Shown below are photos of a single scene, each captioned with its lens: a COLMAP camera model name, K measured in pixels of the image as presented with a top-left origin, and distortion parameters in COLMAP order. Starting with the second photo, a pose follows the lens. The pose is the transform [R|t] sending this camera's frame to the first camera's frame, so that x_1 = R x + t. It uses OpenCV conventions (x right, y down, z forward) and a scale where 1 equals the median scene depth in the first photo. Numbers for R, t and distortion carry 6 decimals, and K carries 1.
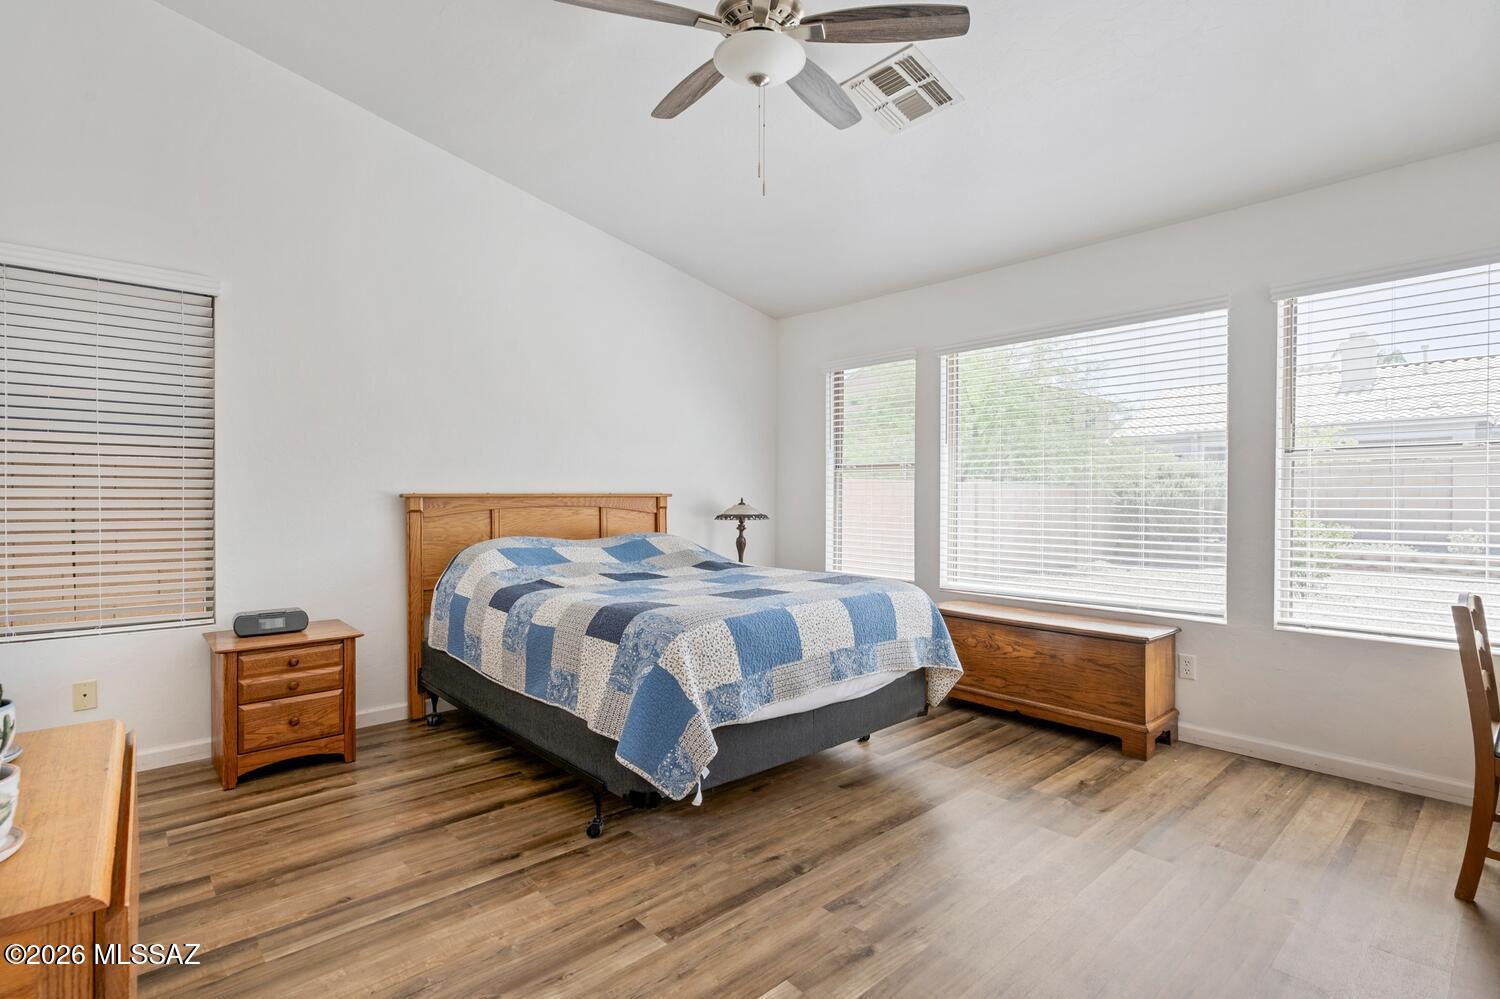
lens RADIAL K [[723.8, 0, 750.3], [0, 723.8, 499.4], [0, 0, 1]] dist [-0.003568, 0.002415]
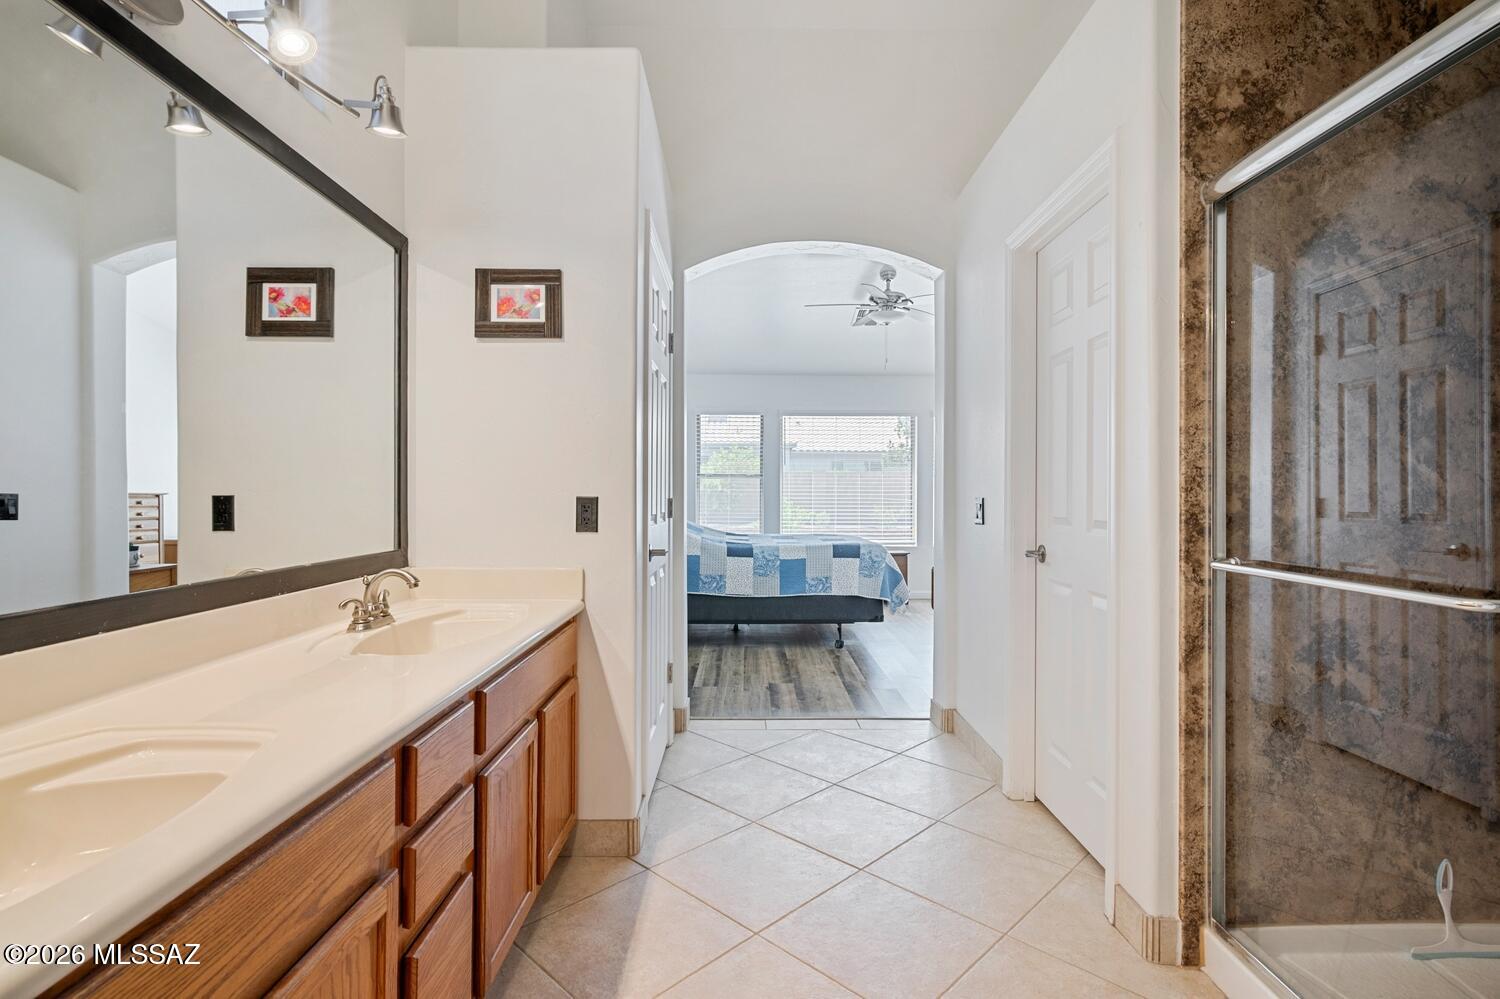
lens RADIAL K [[723.8, 0, 750.6], [0, 723.8, 496.5], [0, 0, 1]] dist [-0.003568, 0.002415]
pose [[0.670806, -0.011112, 0.741550, -1.904055], [0.009817, 0.999933, 0.006104, -0.015784], [-0.741568, 0.003185, 0.670870, -0.277960]]
